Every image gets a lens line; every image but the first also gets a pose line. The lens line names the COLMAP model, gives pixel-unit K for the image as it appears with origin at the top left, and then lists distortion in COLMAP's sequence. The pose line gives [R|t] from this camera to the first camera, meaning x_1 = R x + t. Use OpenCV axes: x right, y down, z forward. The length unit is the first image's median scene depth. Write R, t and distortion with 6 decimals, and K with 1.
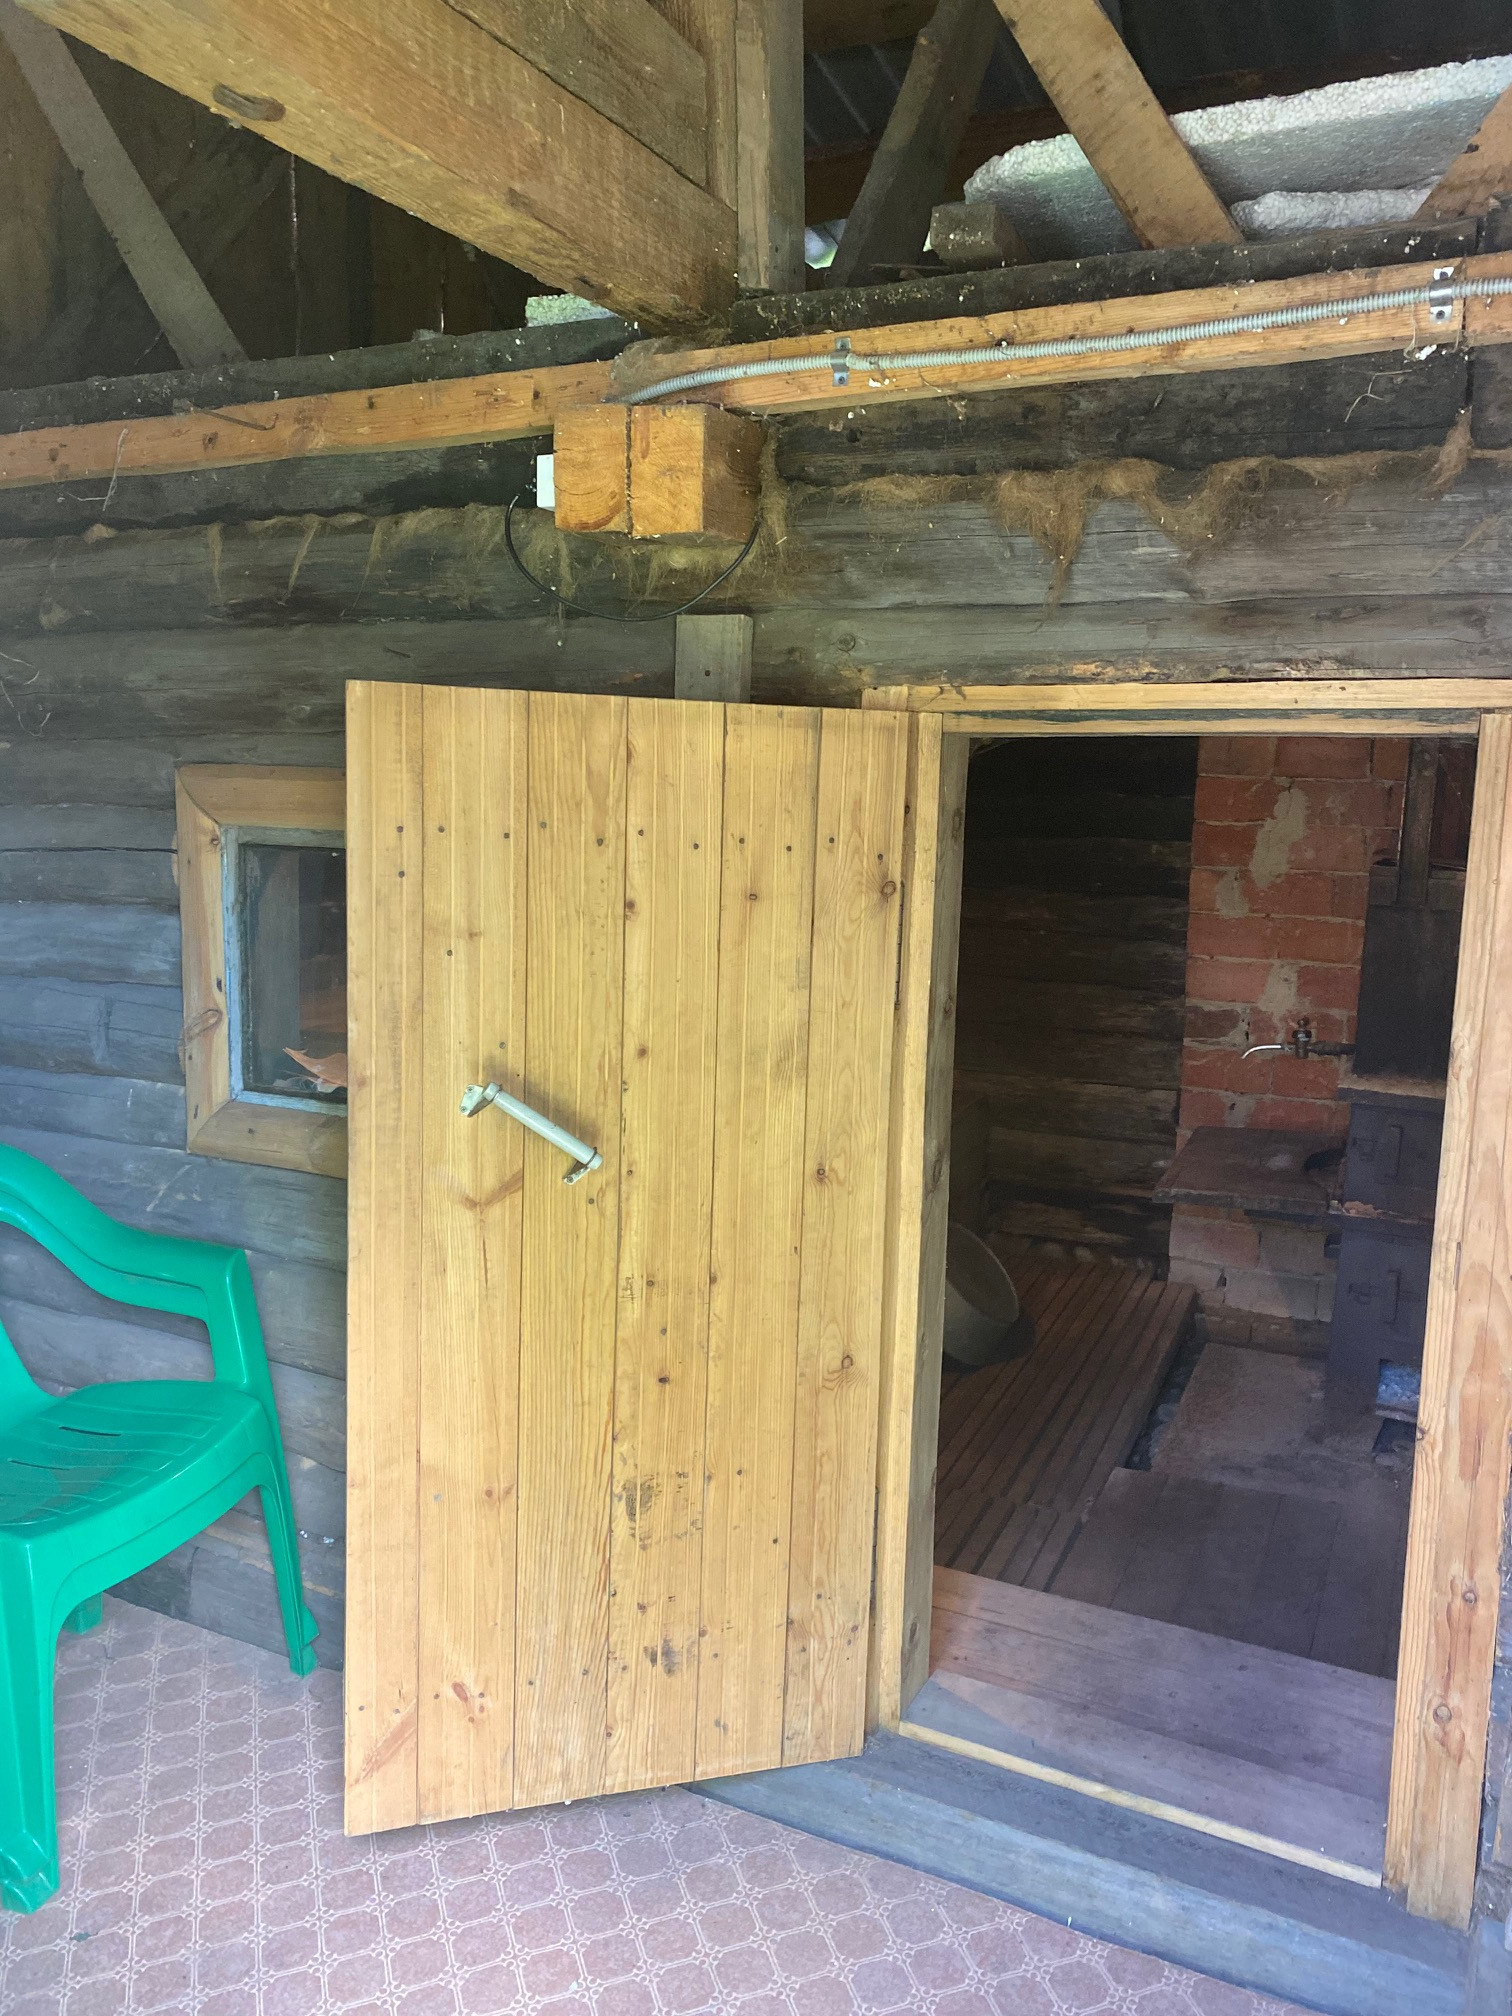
lens RADIAL K [[1498.5, 0, 751.5], [0, 1498.5, 998.2], [0, 0, 1]] dist [0.030142, -0.048989]
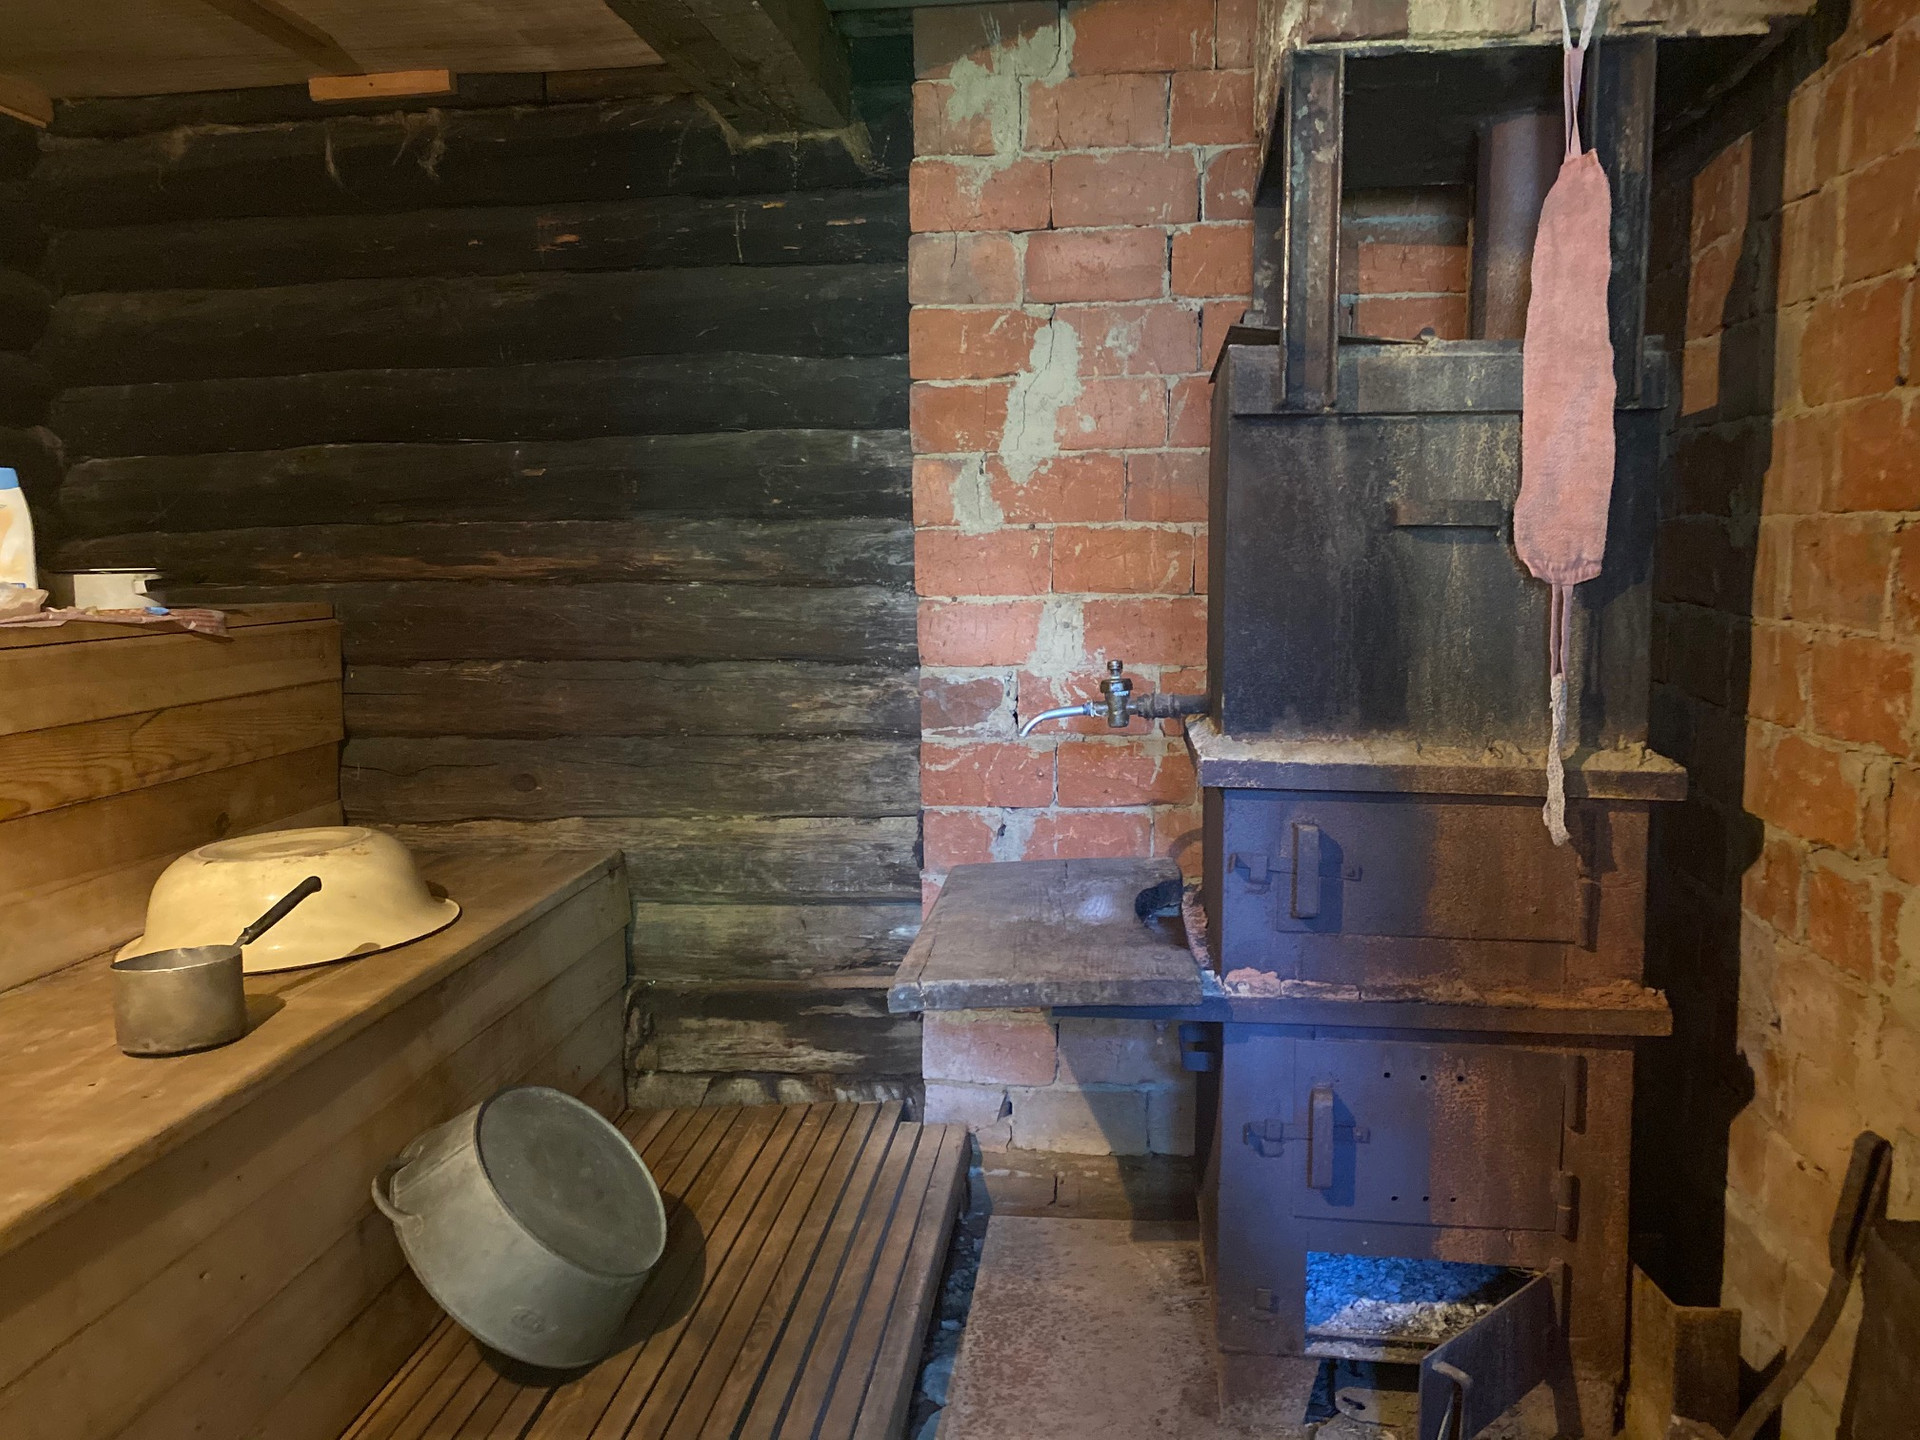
lens RADIAL K [[1453.9, 0, 954.3], [0, 1453.9, 708.3], [0, 0, 1]] dist [0.141419, -0.434569]
pose [[0.950133, -0.058376, 0.306332, 0.208068], [0.073891, 0.996492, -0.039290, 0.078150], [-0.302964, 0.059966, 0.951114, 0.752296]]
